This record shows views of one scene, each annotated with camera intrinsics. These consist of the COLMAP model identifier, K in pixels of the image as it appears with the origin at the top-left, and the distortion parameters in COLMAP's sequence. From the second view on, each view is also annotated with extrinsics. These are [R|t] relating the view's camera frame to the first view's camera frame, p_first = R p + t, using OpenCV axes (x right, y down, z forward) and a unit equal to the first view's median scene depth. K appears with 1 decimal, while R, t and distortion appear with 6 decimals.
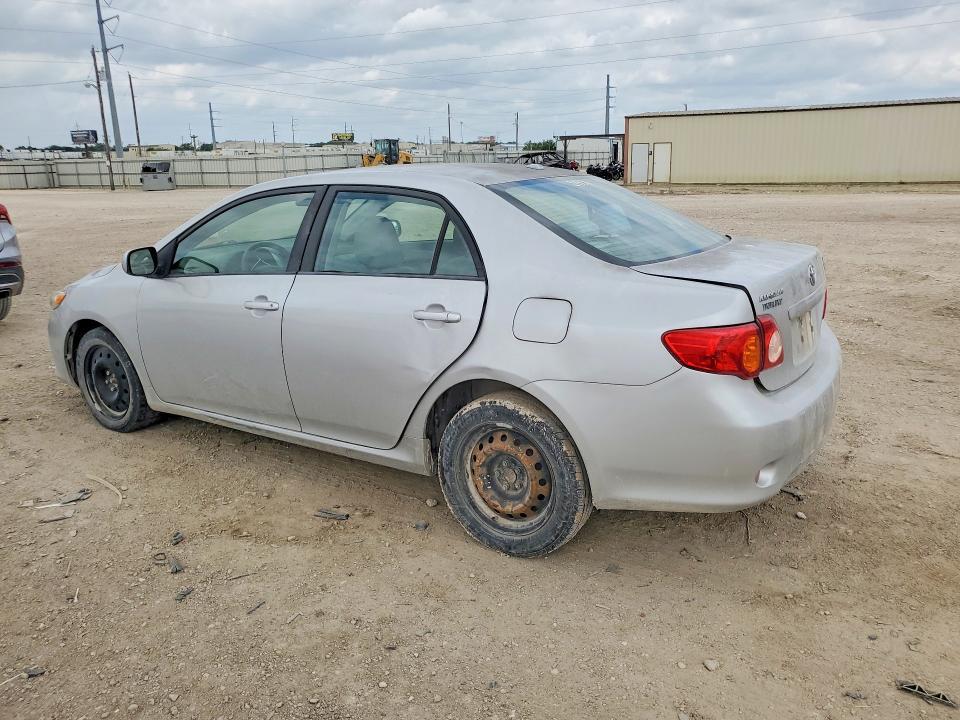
lens RADIAL K [[749.6, 0, 475.1], [0, 749.6, 356.2], [0, 0, 1]] dist [0.008510, 0.008177]
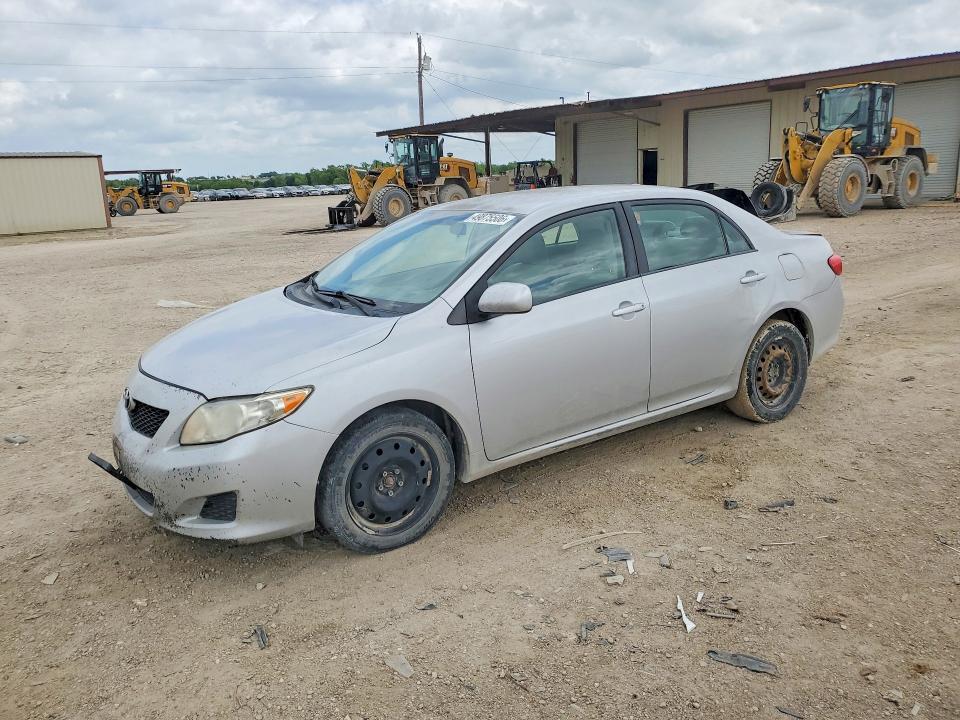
lens RADIAL K [[749.6, 0, 475.1], [0, 749.6, 356.2], [0, 0, 1]] dist [0.008510, 0.008177]
pose [[0.387221, -0.211366, 0.897432, -1.404069], [0.272680, 0.956078, 0.107524, -0.185601], [-0.880742, 0.203076, 0.427848, 0.748354]]
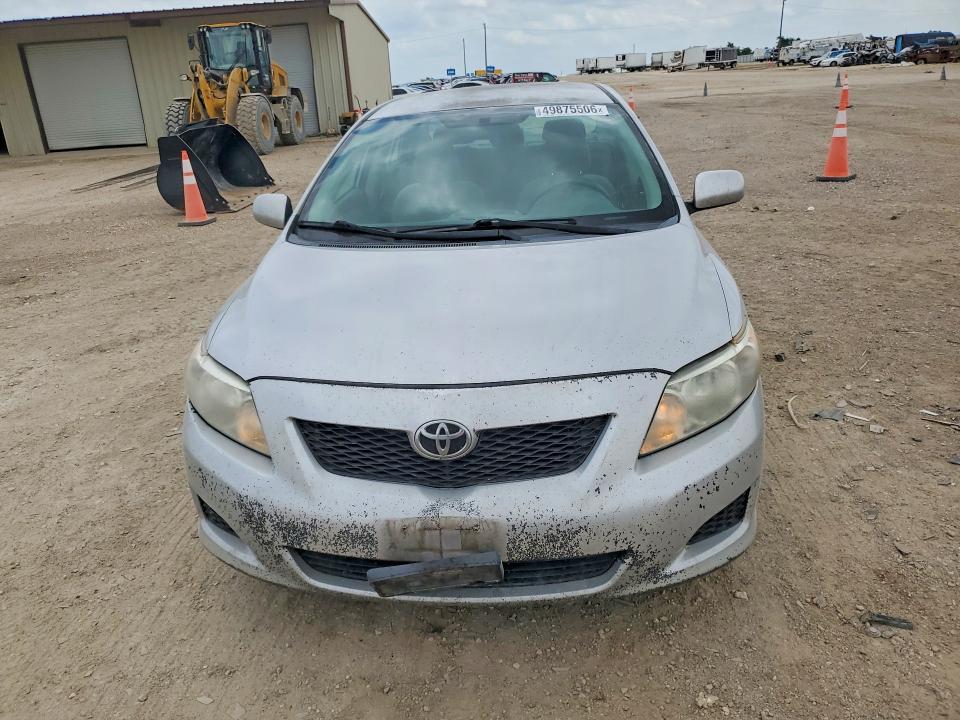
lens RADIAL K [[749.6, 0, 475.1], [0, 749.6, 356.2], [0, 0, 1]] dist [0.008510, 0.008177]
pose [[-0.459871, -0.252516, 0.851325, -1.164149], [0.299543, 0.858408, 0.416425, -0.424097], [-0.835938, 0.446510, -0.319117, 1.716160]]
